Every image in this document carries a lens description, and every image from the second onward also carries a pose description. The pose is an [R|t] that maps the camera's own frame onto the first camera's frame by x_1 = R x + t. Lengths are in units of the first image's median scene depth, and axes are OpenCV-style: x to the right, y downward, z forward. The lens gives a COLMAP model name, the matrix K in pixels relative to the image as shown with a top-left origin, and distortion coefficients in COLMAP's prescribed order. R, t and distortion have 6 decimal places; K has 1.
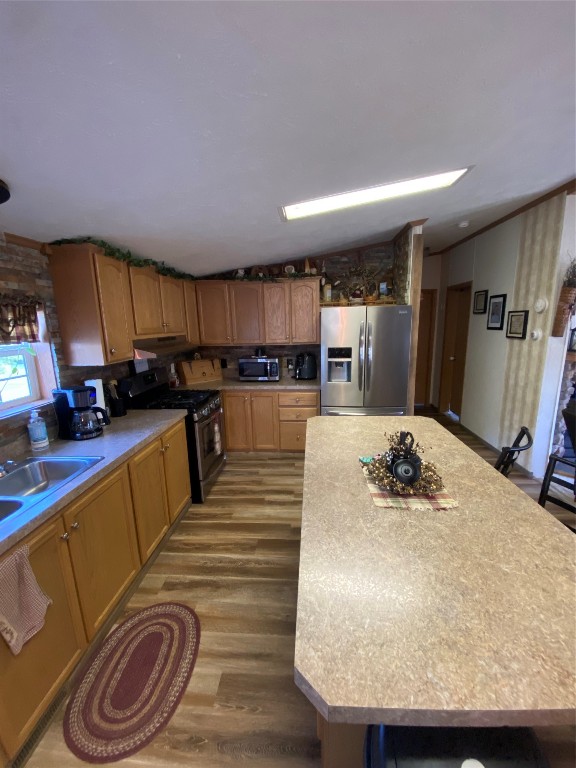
lens RADIAL K [[309.9, 0, 291.0], [0, 309.9, 384.0], [0, 0, 1]] dist [-0.000394, -0.000372]
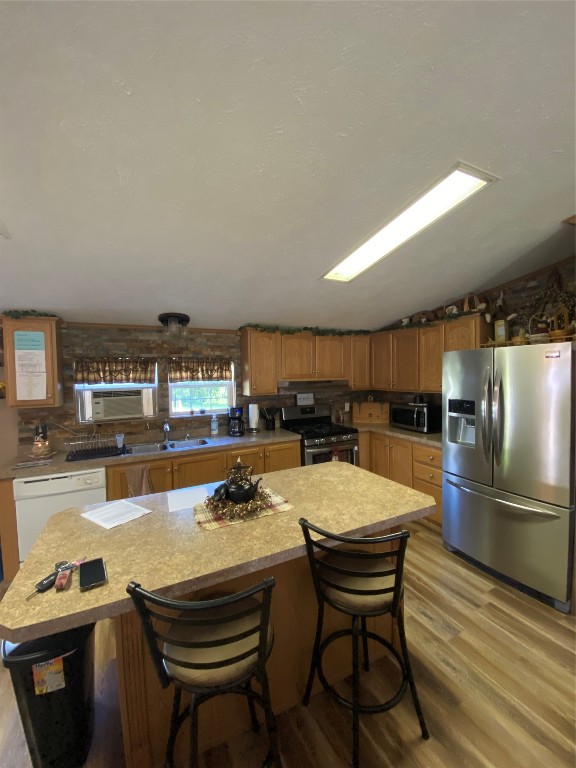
lens RADIAL K [[309.9, 0, 291.0], [0, 309.9, 384.0], [0, 0, 1]] dist [-0.000394, -0.000372]
pose [[0.504544, 0.037107, -0.862588, 0.619485], [-0.158651, 0.986049, -0.050379, -0.048475], [0.848685, 0.162269, 0.503392, 0.220765]]
